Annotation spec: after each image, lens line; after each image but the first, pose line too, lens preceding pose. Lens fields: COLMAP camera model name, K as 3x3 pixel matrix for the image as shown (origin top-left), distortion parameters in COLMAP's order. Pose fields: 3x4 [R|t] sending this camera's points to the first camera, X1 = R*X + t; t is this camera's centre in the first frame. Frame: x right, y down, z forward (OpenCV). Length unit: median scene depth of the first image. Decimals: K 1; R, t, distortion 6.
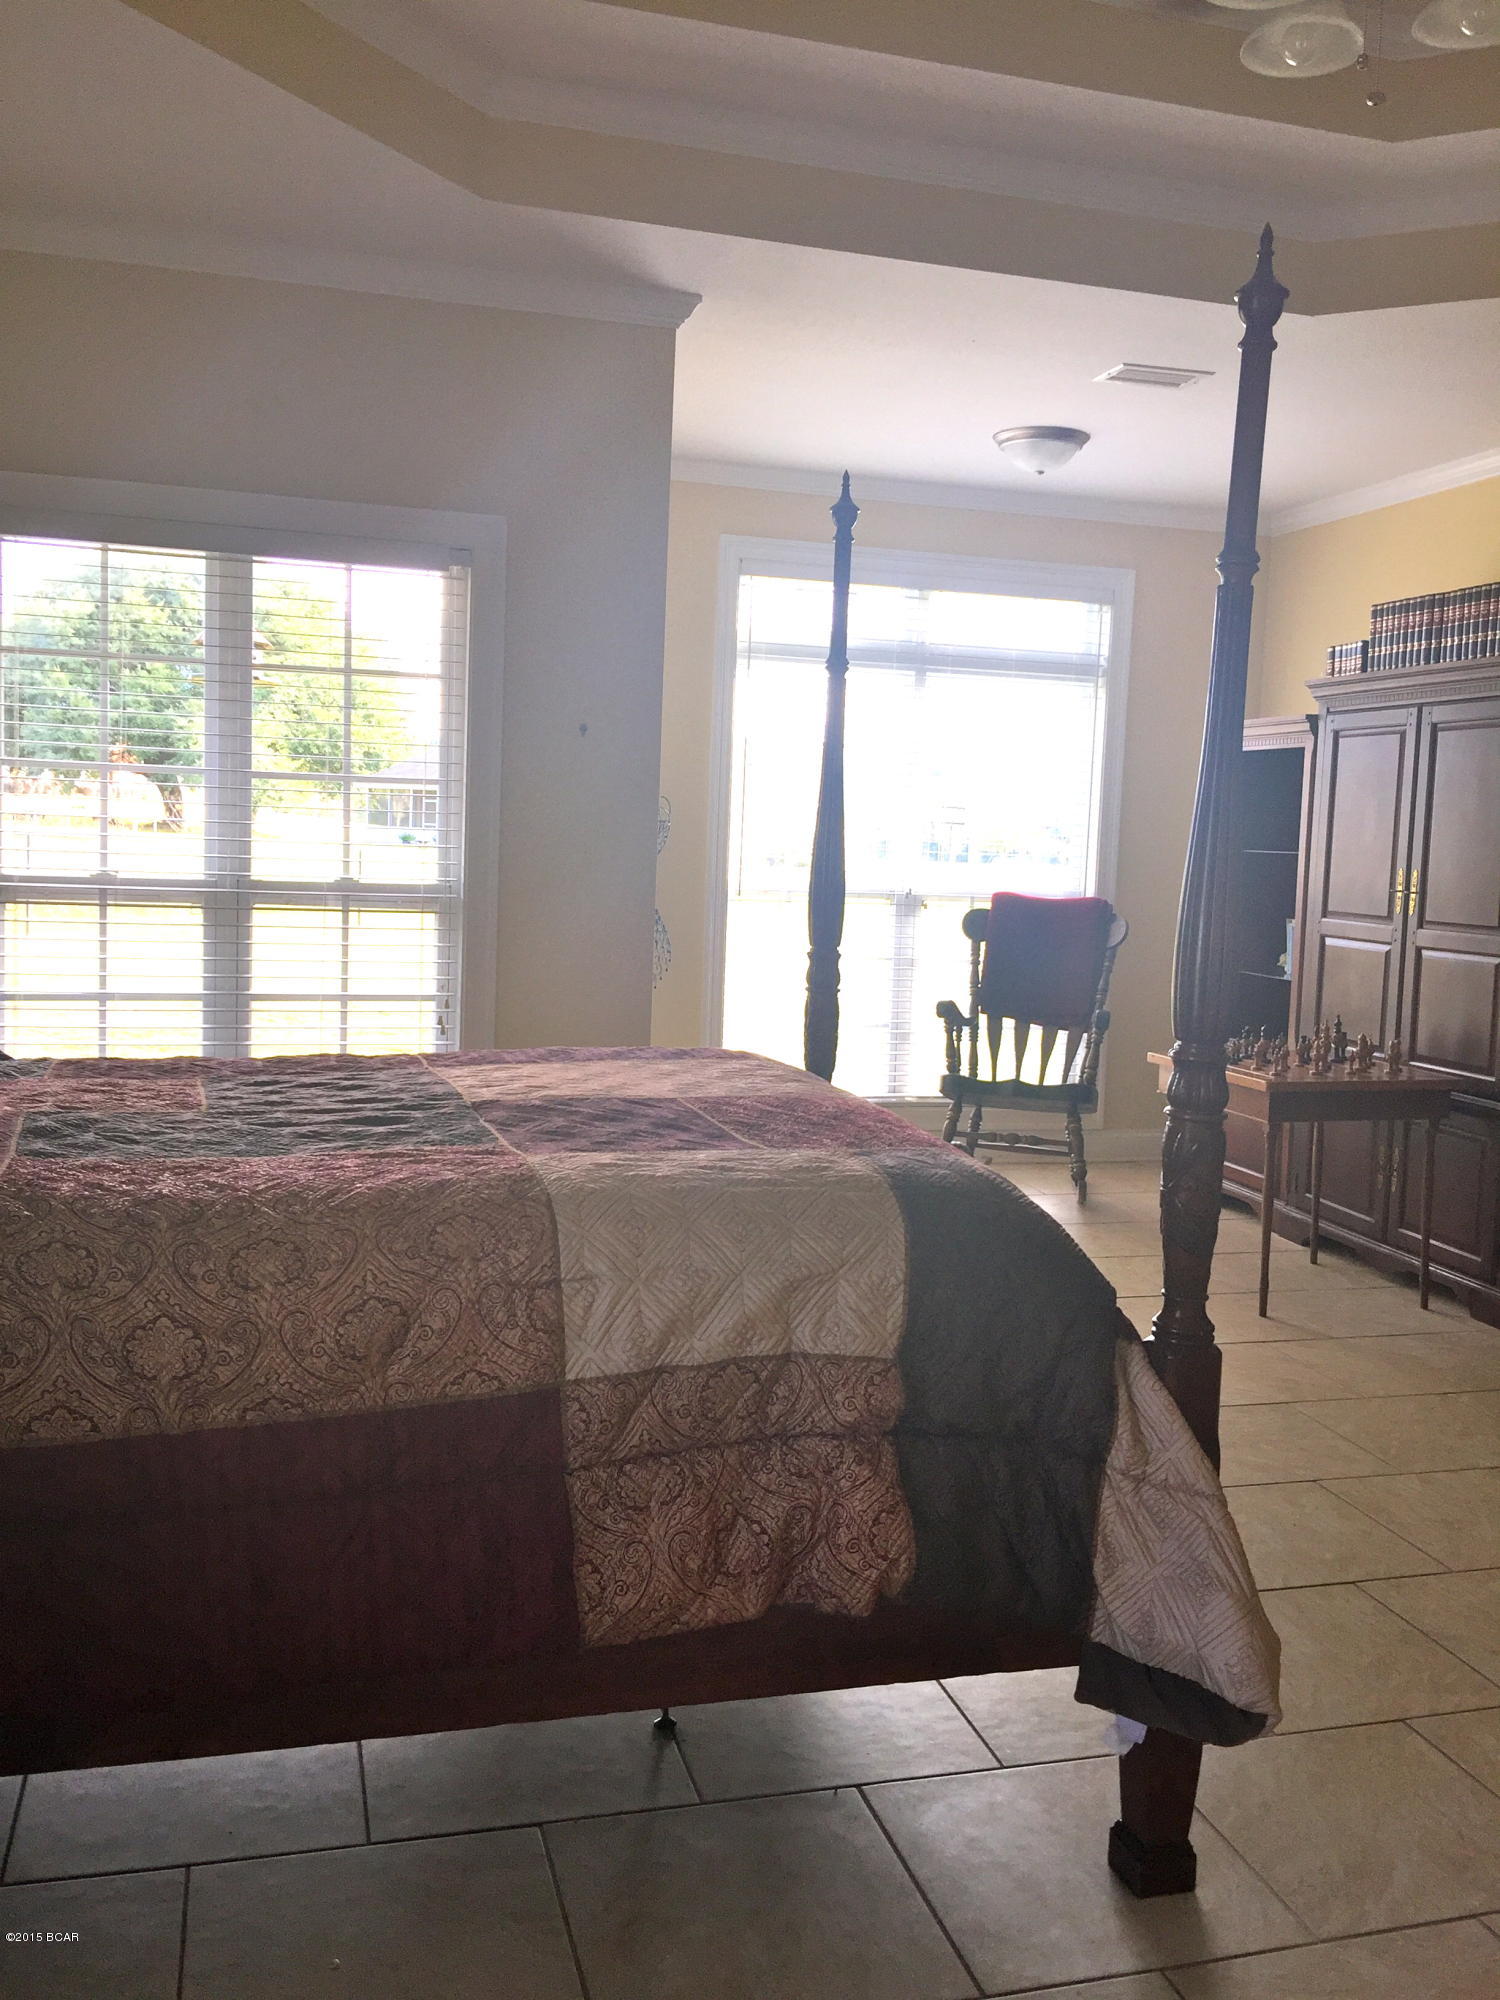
lens RADIAL K [[1703.9, 0, 737.3], [0, 1703.9, 956.5], [0, 0, 1]] dist [0.104205, -0.141477]
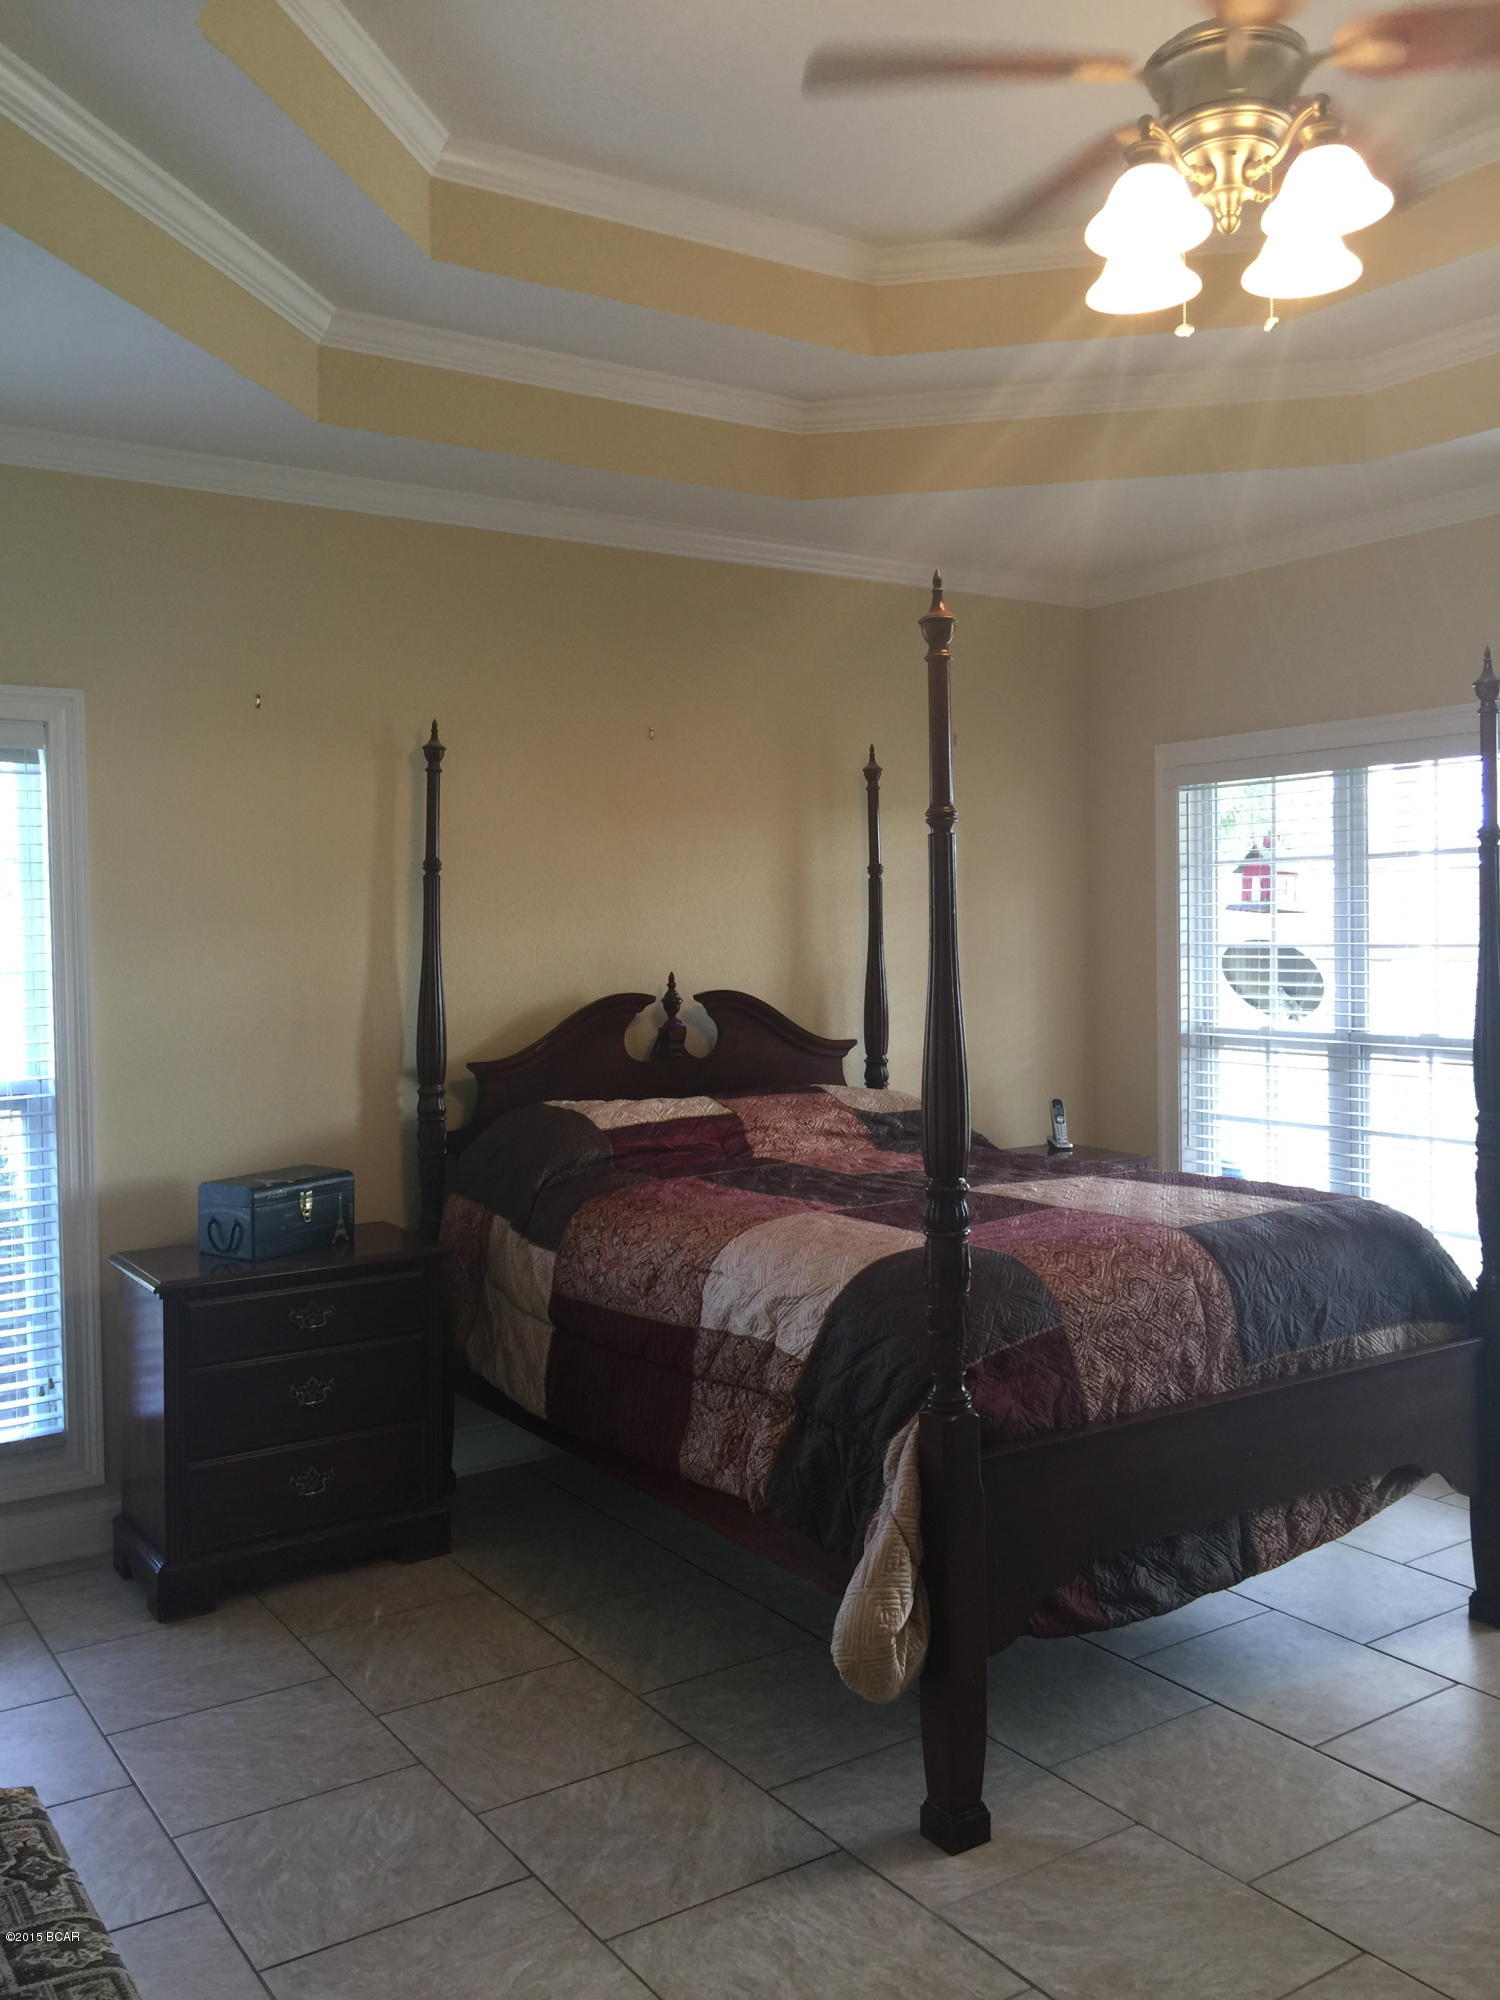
lens RADIAL K [[1703.9, 0, 737.3], [0, 1703.9, 956.5], [0, 0, 1]] dist [0.104205, -0.141477]
pose [[0.310477, -0.025382, -0.950242, 0.675573], [-0.048270, 0.997933, -0.042428, -0.025100], [0.949355, 0.059041, 0.308610, 0.201113]]
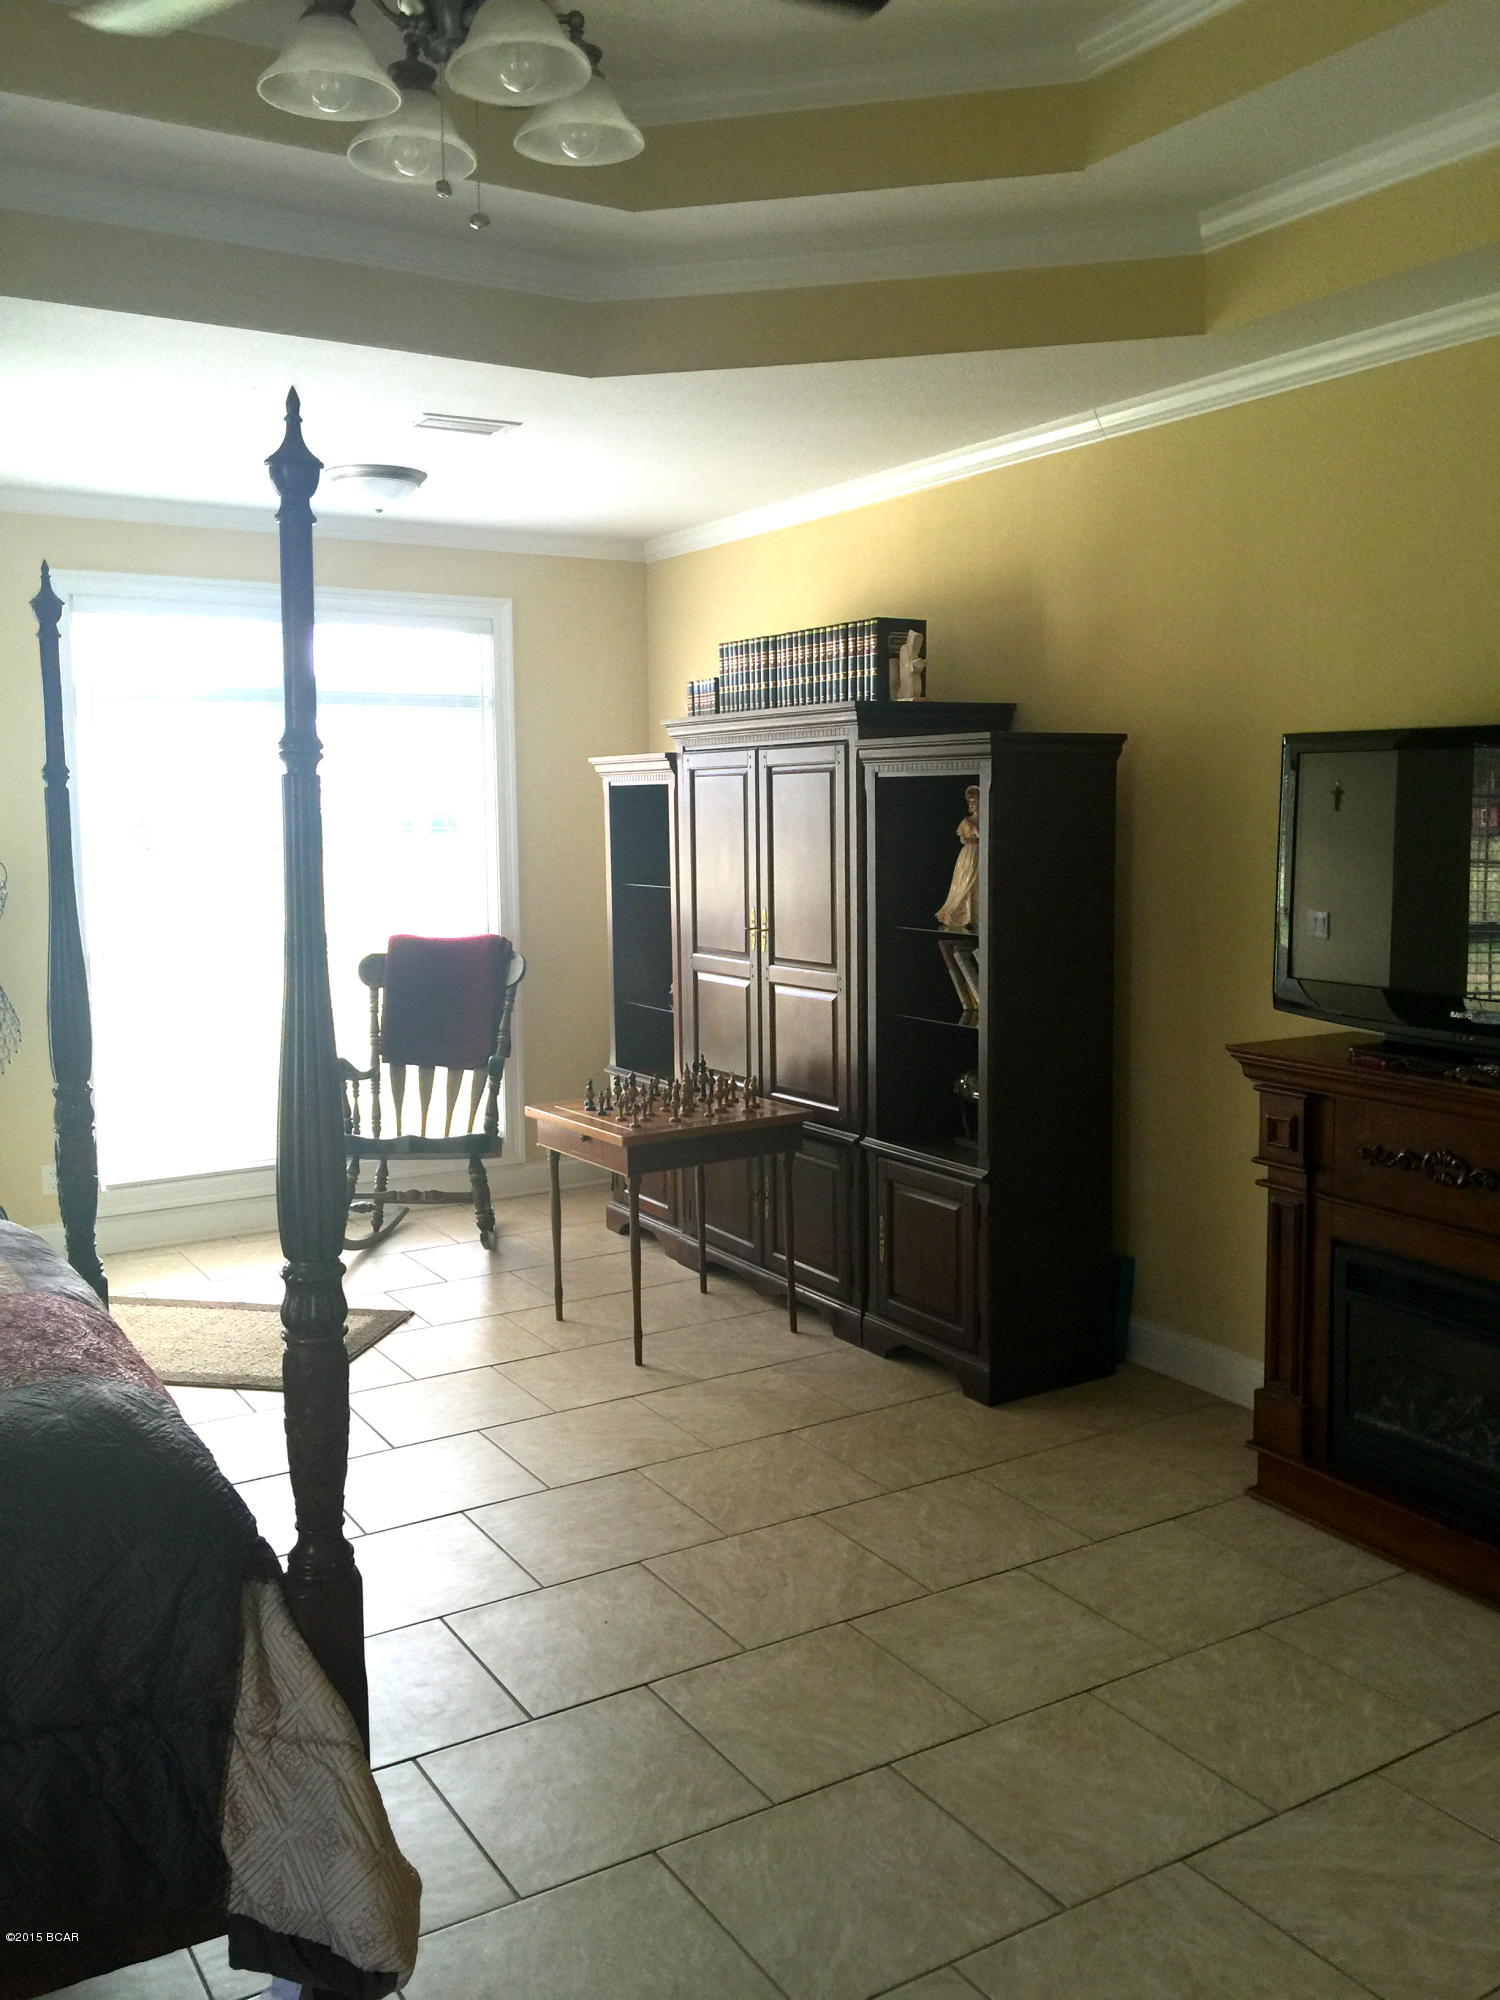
lens RADIAL K [[1703.9, 0, 737.3], [0, 1703.9, 956.5], [0, 0, 1]] dist [0.104205, -0.141477]
pose [[0.965513, -0.072635, 0.250018, 0.125534], [0.065927, 0.997206, 0.035111, -0.060508], [-0.251870, -0.017417, 0.967604, 0.018042]]
